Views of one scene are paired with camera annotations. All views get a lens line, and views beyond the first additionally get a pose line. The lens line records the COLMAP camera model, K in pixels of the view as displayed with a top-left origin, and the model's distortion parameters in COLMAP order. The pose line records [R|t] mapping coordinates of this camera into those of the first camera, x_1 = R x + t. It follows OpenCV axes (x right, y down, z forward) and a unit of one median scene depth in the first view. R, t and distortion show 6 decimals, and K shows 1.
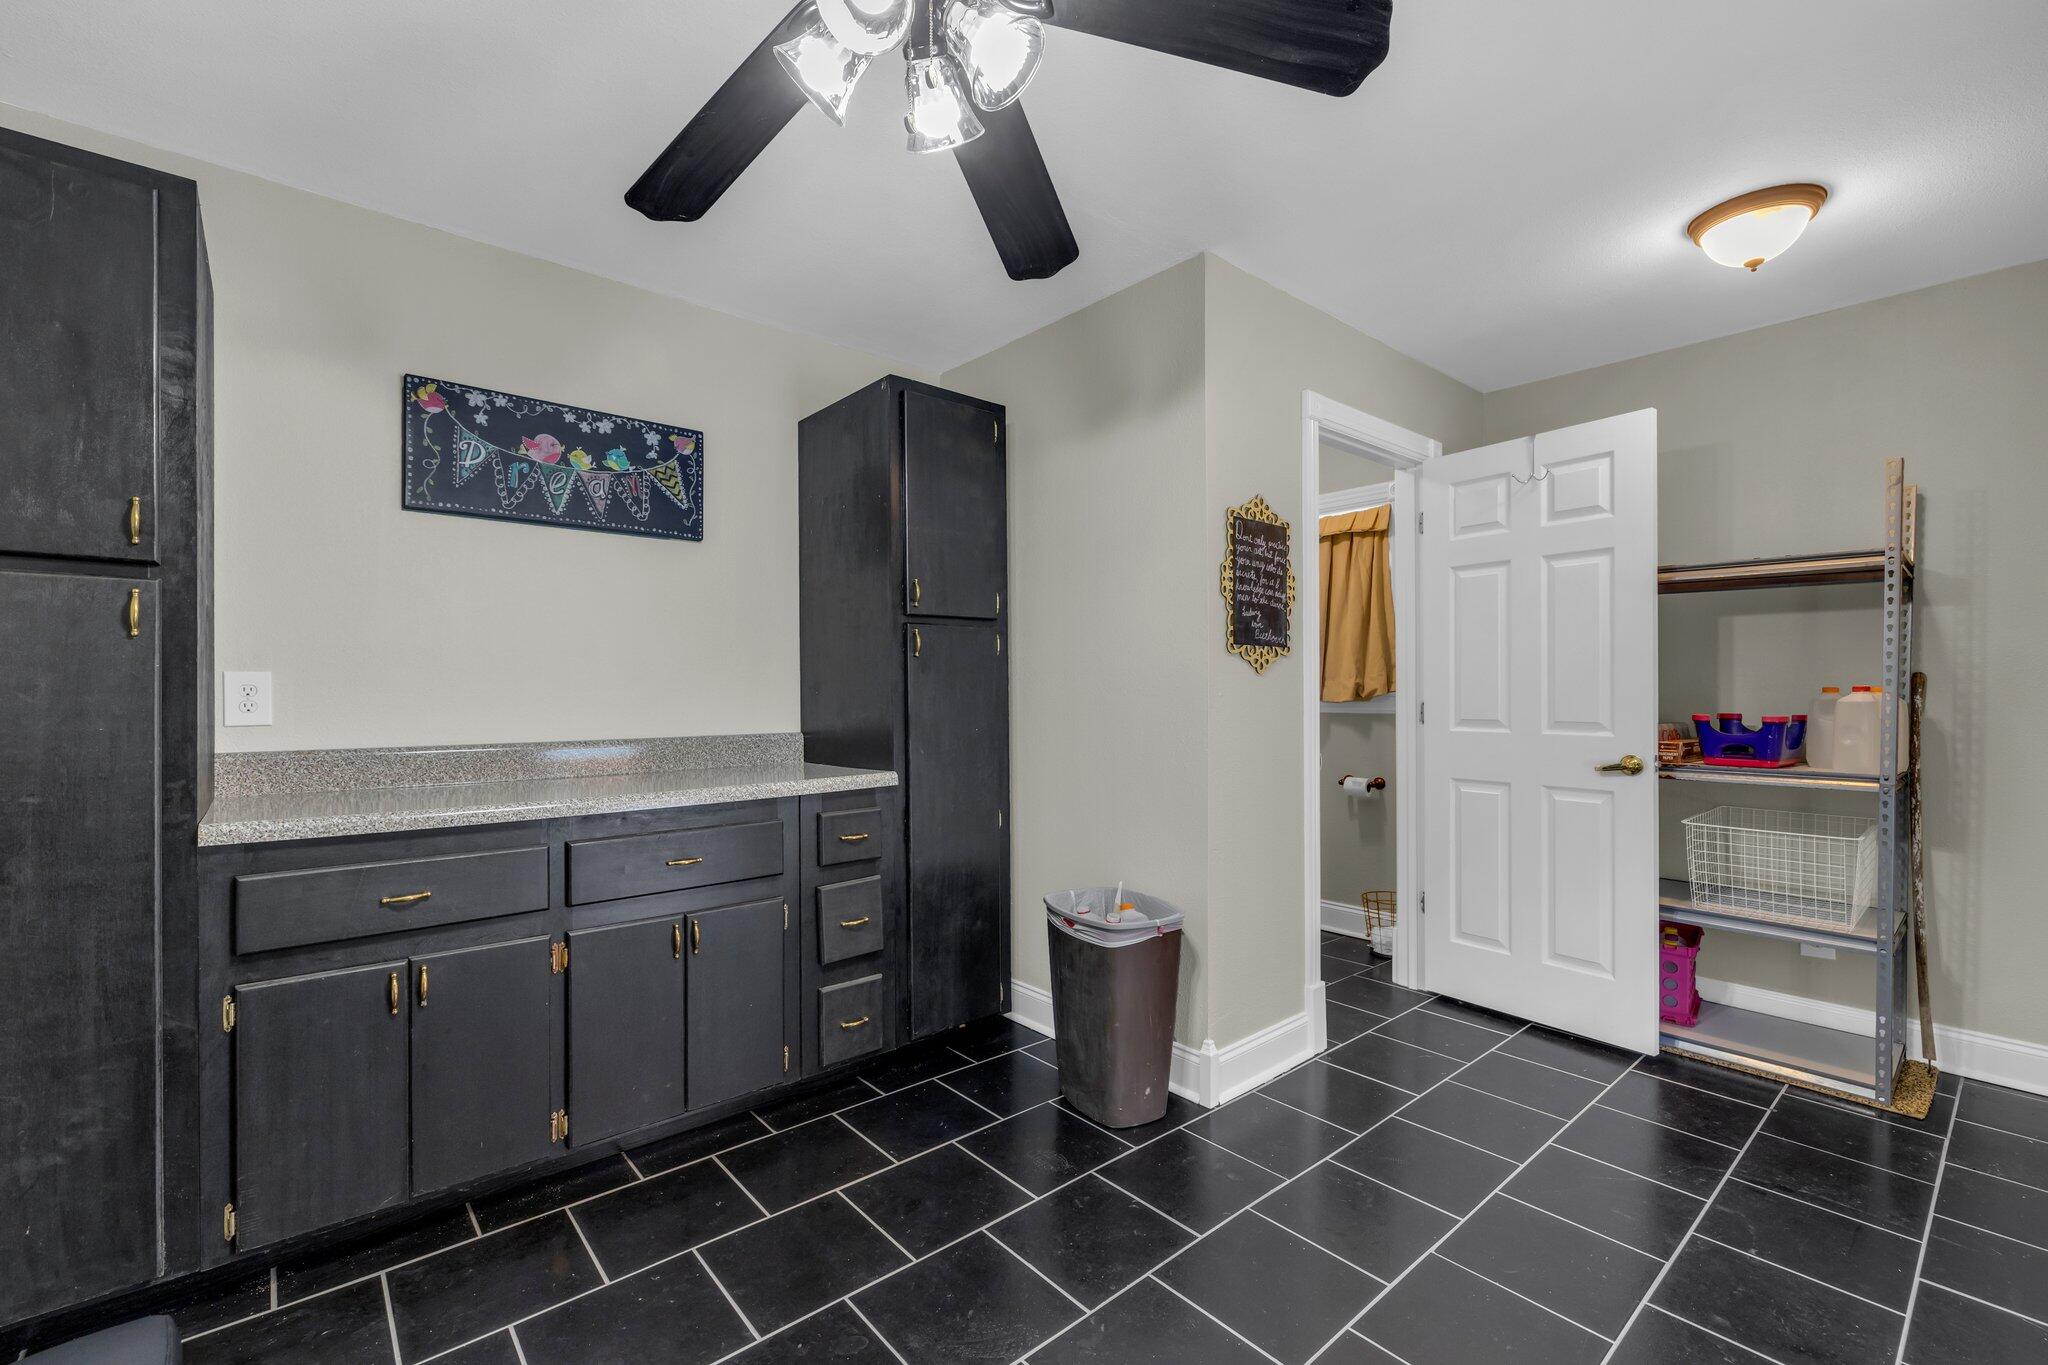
lens RADIAL K [[874.6, 0, 1025.4], [0, 874.6, 690.1], [0, 0, 1]] dist [-0.000496, -0.000008]
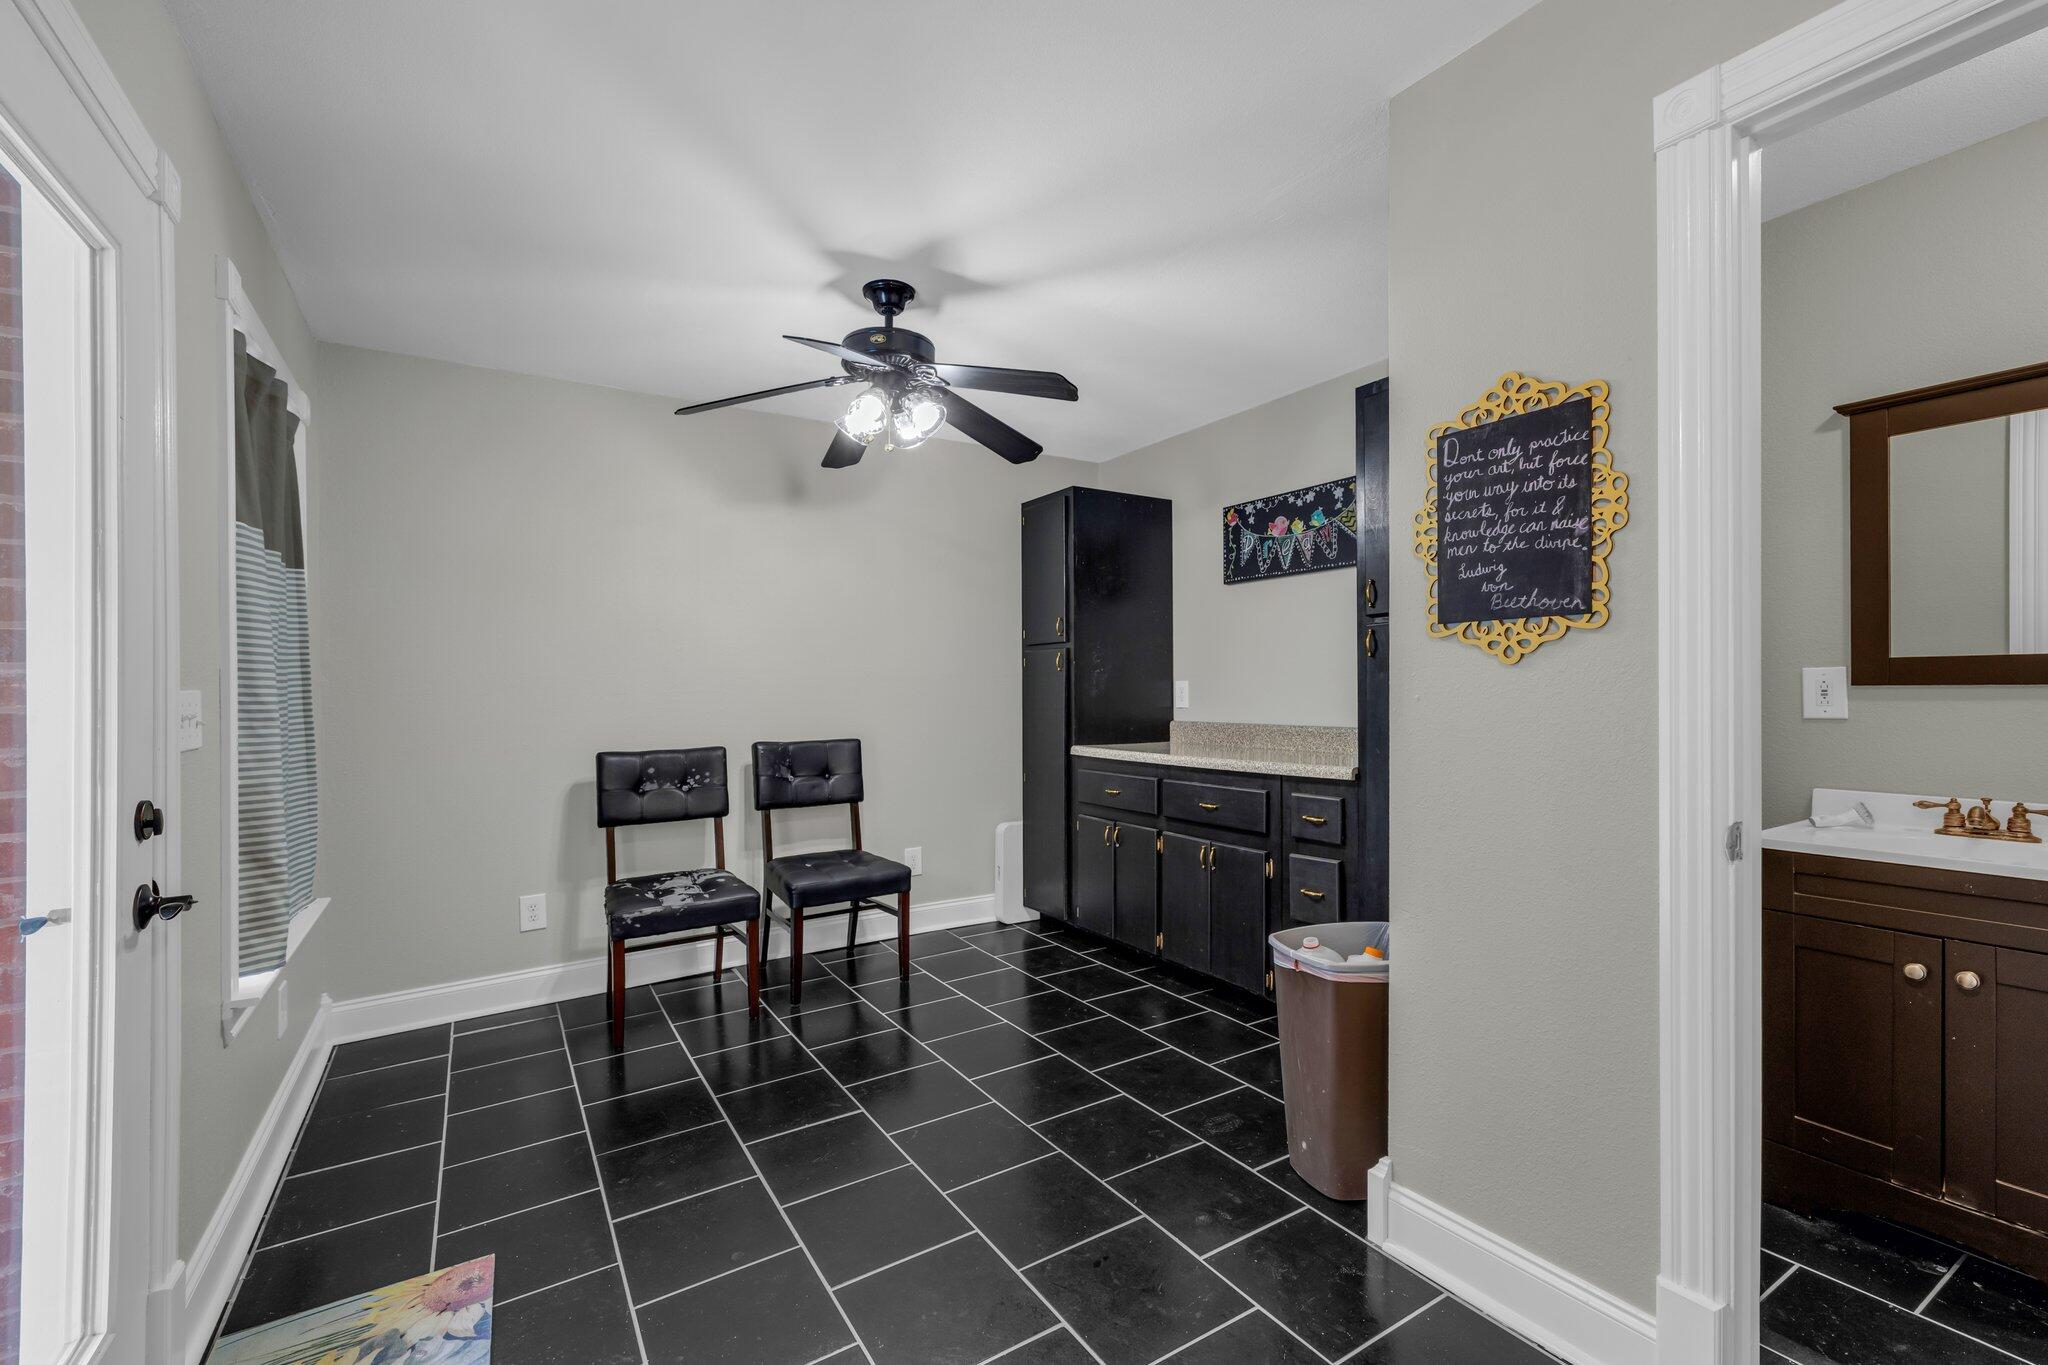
lens RADIAL K [[877.3, 0, 1024.0], [0, 877.3, 682.5], [0, 0, 1]] dist [0.000646, 0.000062]
pose [[-0.152034, -0.006252, -0.988356, 0.947407], [0.008087, 0.999939, -0.007569, -0.004000], [0.988342, -0.009143, -0.151974, 0.766560]]
